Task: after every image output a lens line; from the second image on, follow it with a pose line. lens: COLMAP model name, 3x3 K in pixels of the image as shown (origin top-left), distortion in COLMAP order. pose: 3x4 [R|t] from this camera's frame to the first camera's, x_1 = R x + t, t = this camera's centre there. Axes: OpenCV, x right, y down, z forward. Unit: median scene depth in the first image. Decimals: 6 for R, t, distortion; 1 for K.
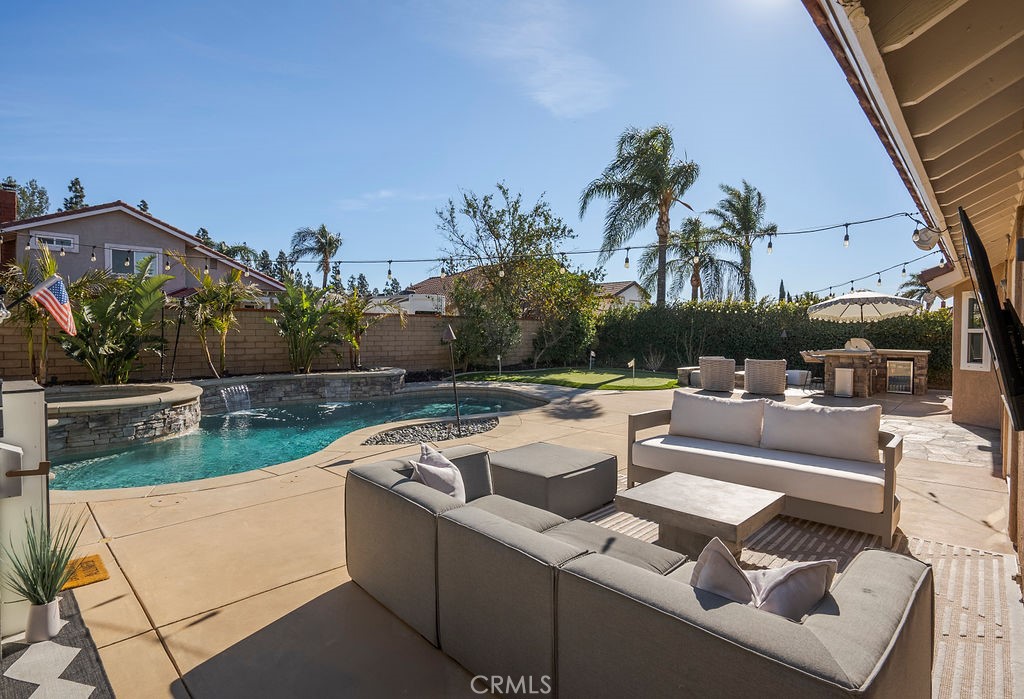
lens RADIAL K [[513.5, 0, 527.5], [0, 513.5, 343.6], [0, 0, 1]] dist [-0.040664, 0.009787]
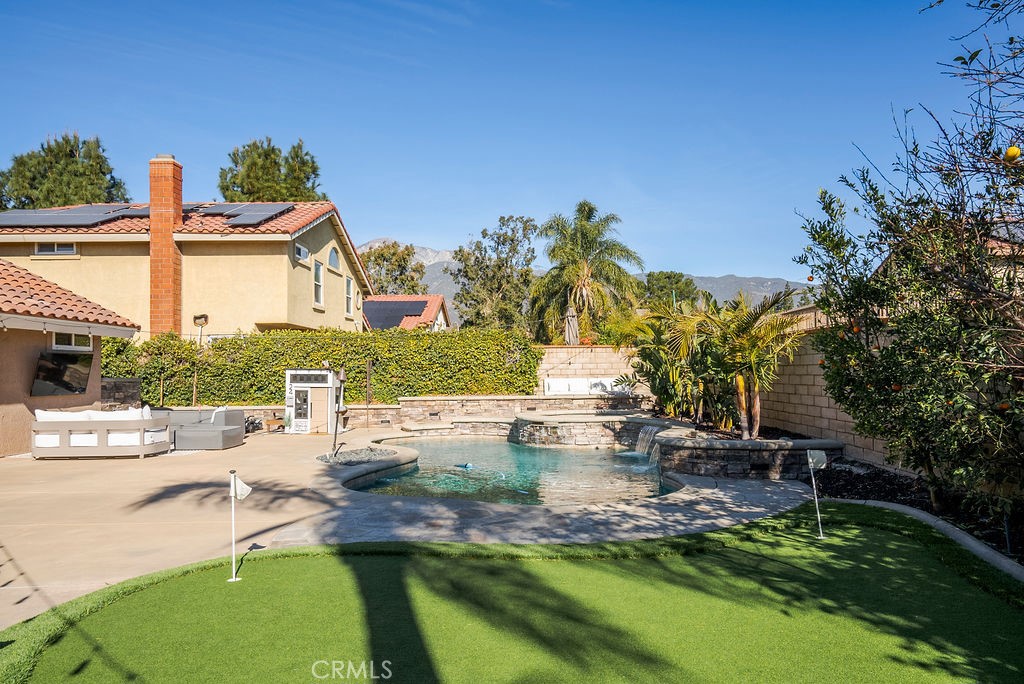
lens RADIAL K [[648.7, 0, 534.2], [0, 648.7, 370.1], [0, 0, 1]] dist [0.000845, 0.015218]
pose [[-0.731059, -0.001278, -0.682313, 0.335539], [-0.005141, 0.999980, 0.003635, -0.022138], [0.682295, 0.006165, -0.731051, 1.427699]]
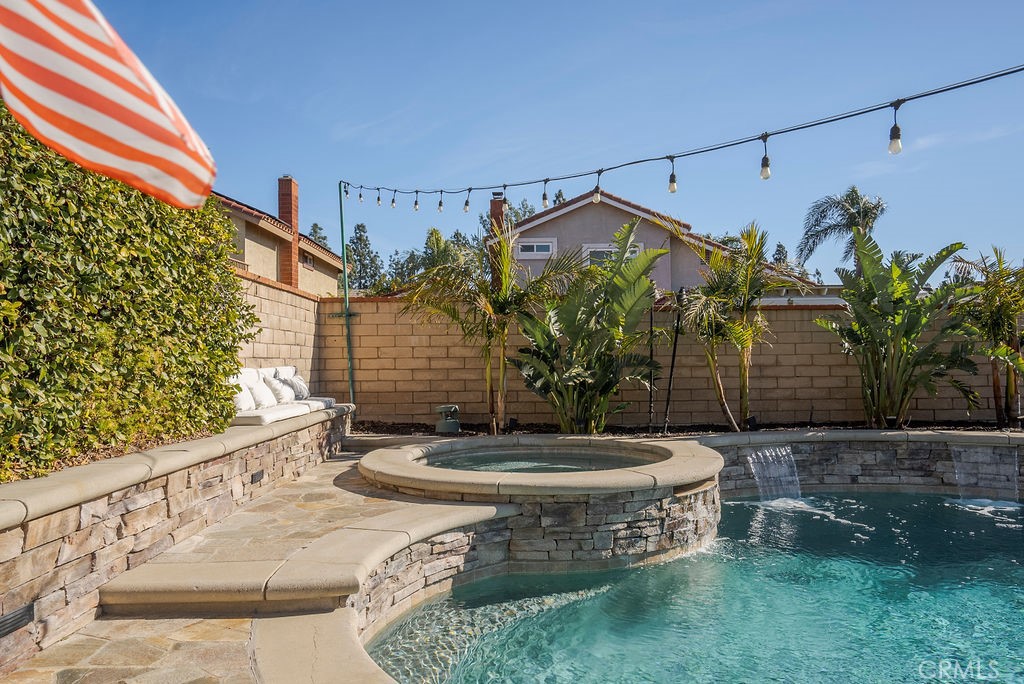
lens RADIAL K [[713.1, 0, 507.0], [0, 713.1, 337.1], [0, 0, 1]] dist [0.004472, 0.014667]
pose [[0.686379, -0.034937, -0.726404, -0.183475], [0.000545, 0.998870, -0.047526, 0.002398], [0.727244, 0.032225, 0.685623, 0.238301]]
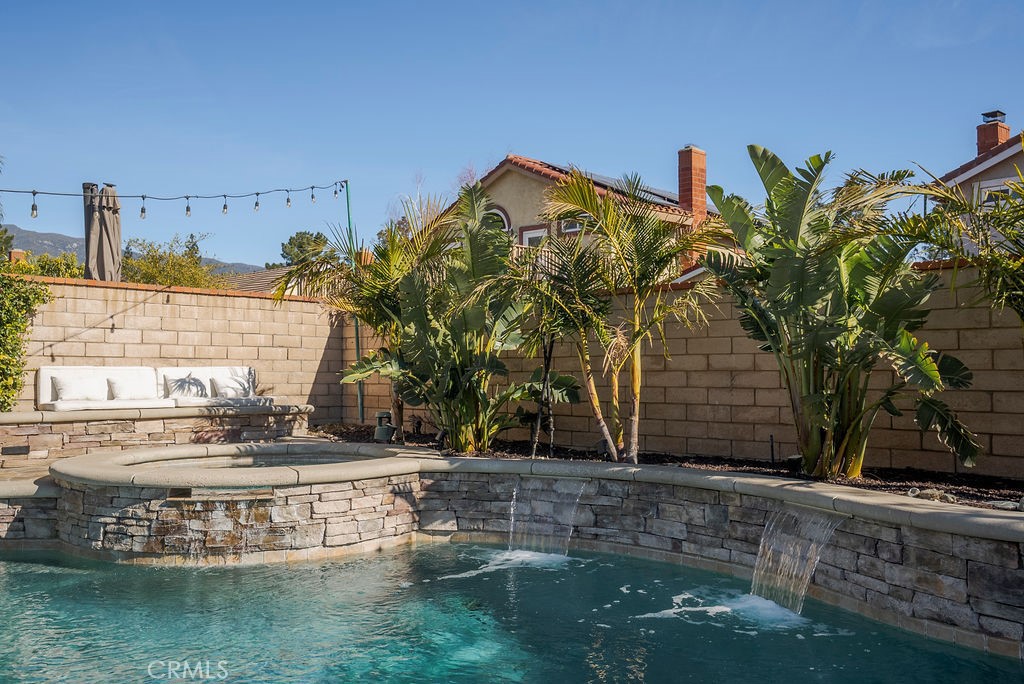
lens RADIAL K [[923.3, 0, 505.9], [0, 923.3, 332.0], [0, 0, 1]] dist [0.040684, 0.044205]
pose [[-0.034466, -0.052893, -0.998005, 0.095294], [-0.018353, 0.998464, -0.052283, 0.006481], [0.999237, 0.016515, -0.035384, 0.811299]]
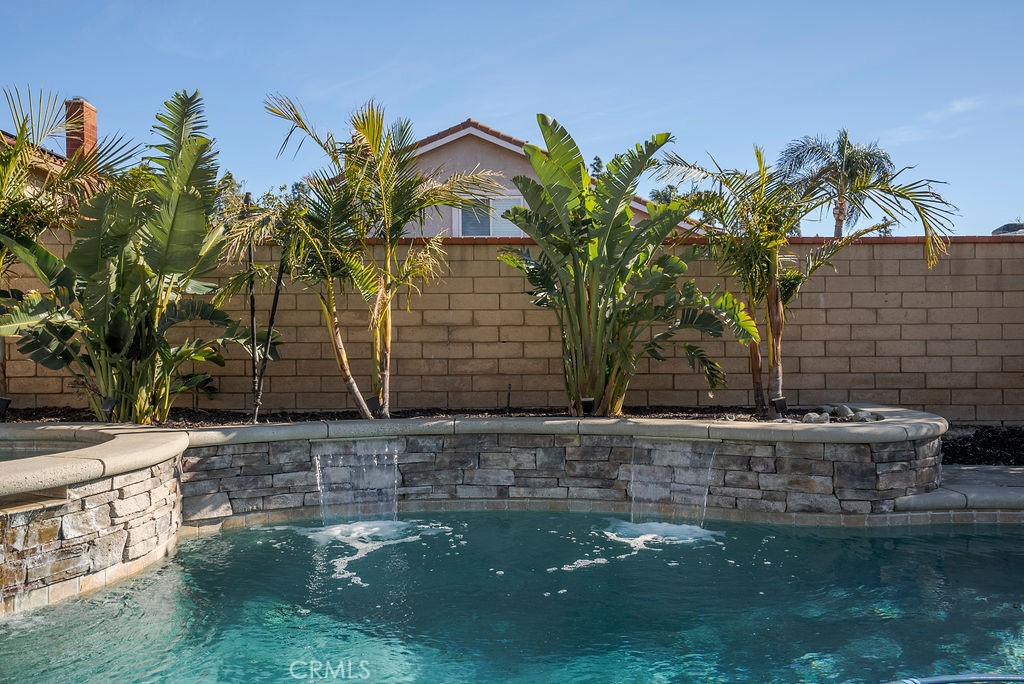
lens RADIAL K [[827.9, 0, 508.3], [0, 827.9, 335.7], [0, 0, 1]] dist [0.006372, 0.066017]
pose [[0.698793, -0.016703, -0.715129, -0.089424], [-0.005083, 0.999586, -0.028313, 0.020815], [0.715306, 0.023420, 0.698418, 0.558709]]
